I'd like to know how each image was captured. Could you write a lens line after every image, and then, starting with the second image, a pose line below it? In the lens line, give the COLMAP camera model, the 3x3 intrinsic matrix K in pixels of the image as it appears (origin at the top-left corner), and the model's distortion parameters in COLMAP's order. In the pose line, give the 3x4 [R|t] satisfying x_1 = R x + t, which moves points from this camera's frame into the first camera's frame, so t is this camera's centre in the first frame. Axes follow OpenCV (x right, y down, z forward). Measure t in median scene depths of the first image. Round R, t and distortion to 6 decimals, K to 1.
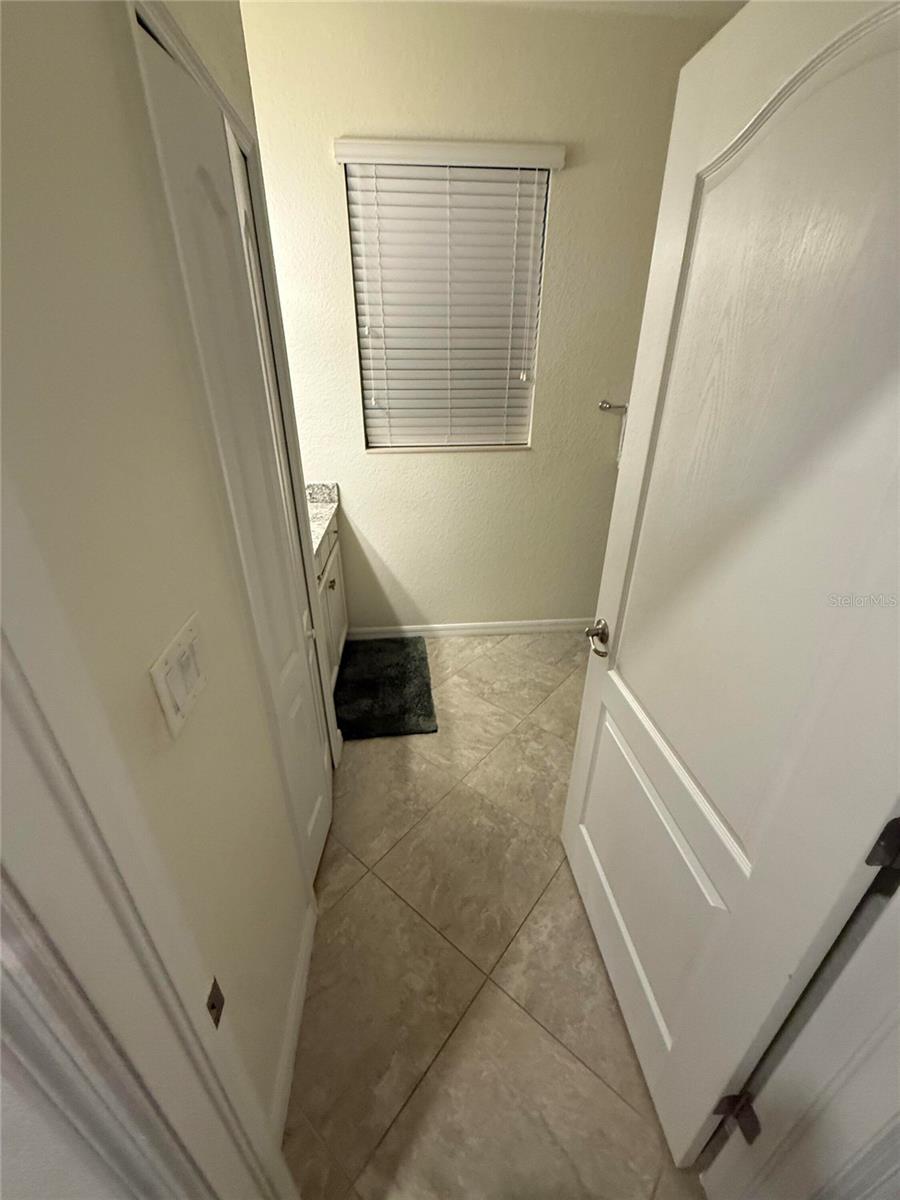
lens RADIAL K [[477.0, 0, 446.5], [0, 477.0, 596.1], [0, 0, 1]] dist [-0.001998, 0.000794]
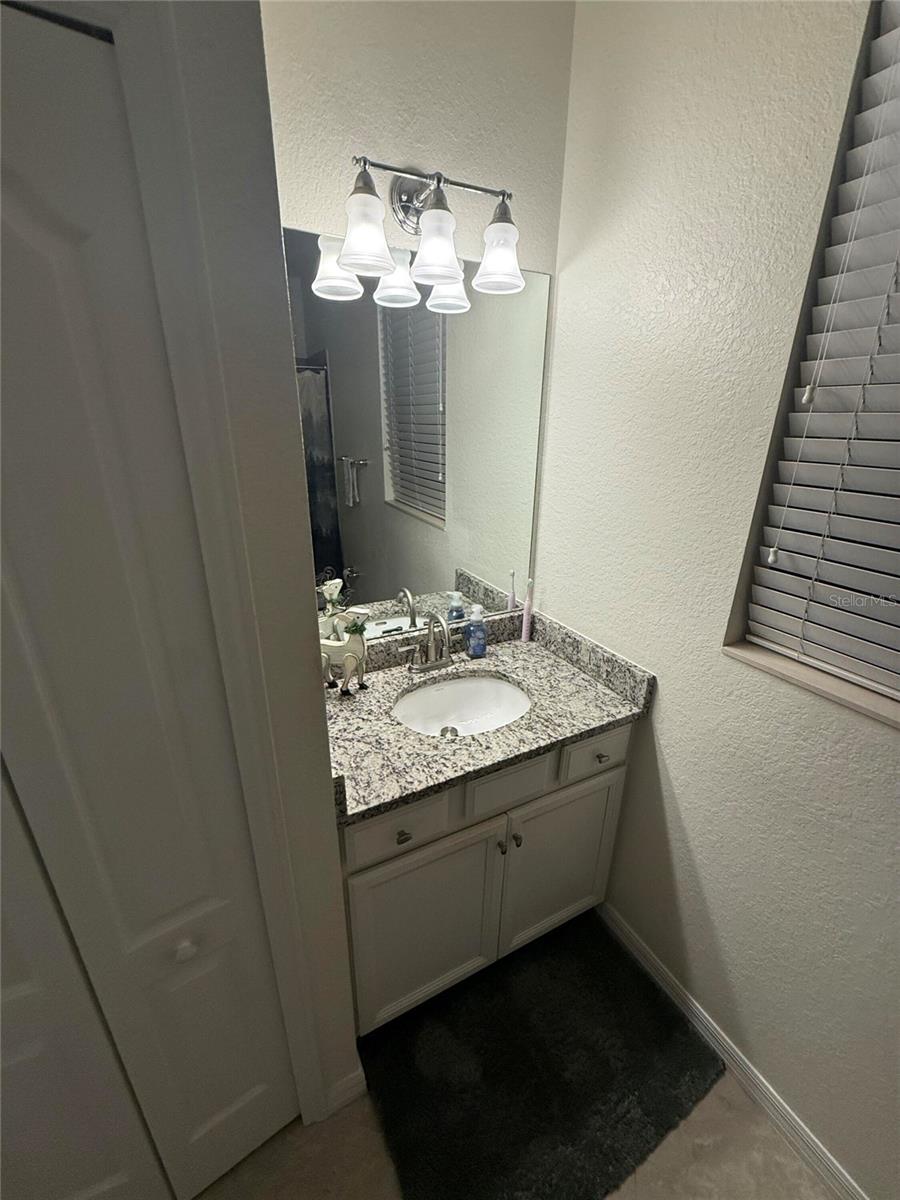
lens RADIAL K [[477.0, 0, 452.0], [0, 477.0, 598.0], [0, 0, 1]] dist [-0.001998, 0.000794]
pose [[0.383823, 0.329371, -0.862667, 0.104025], [-0.422489, 0.893343, 0.153106, -0.300425], [0.821087, 0.305702, 0.482041, 0.544496]]
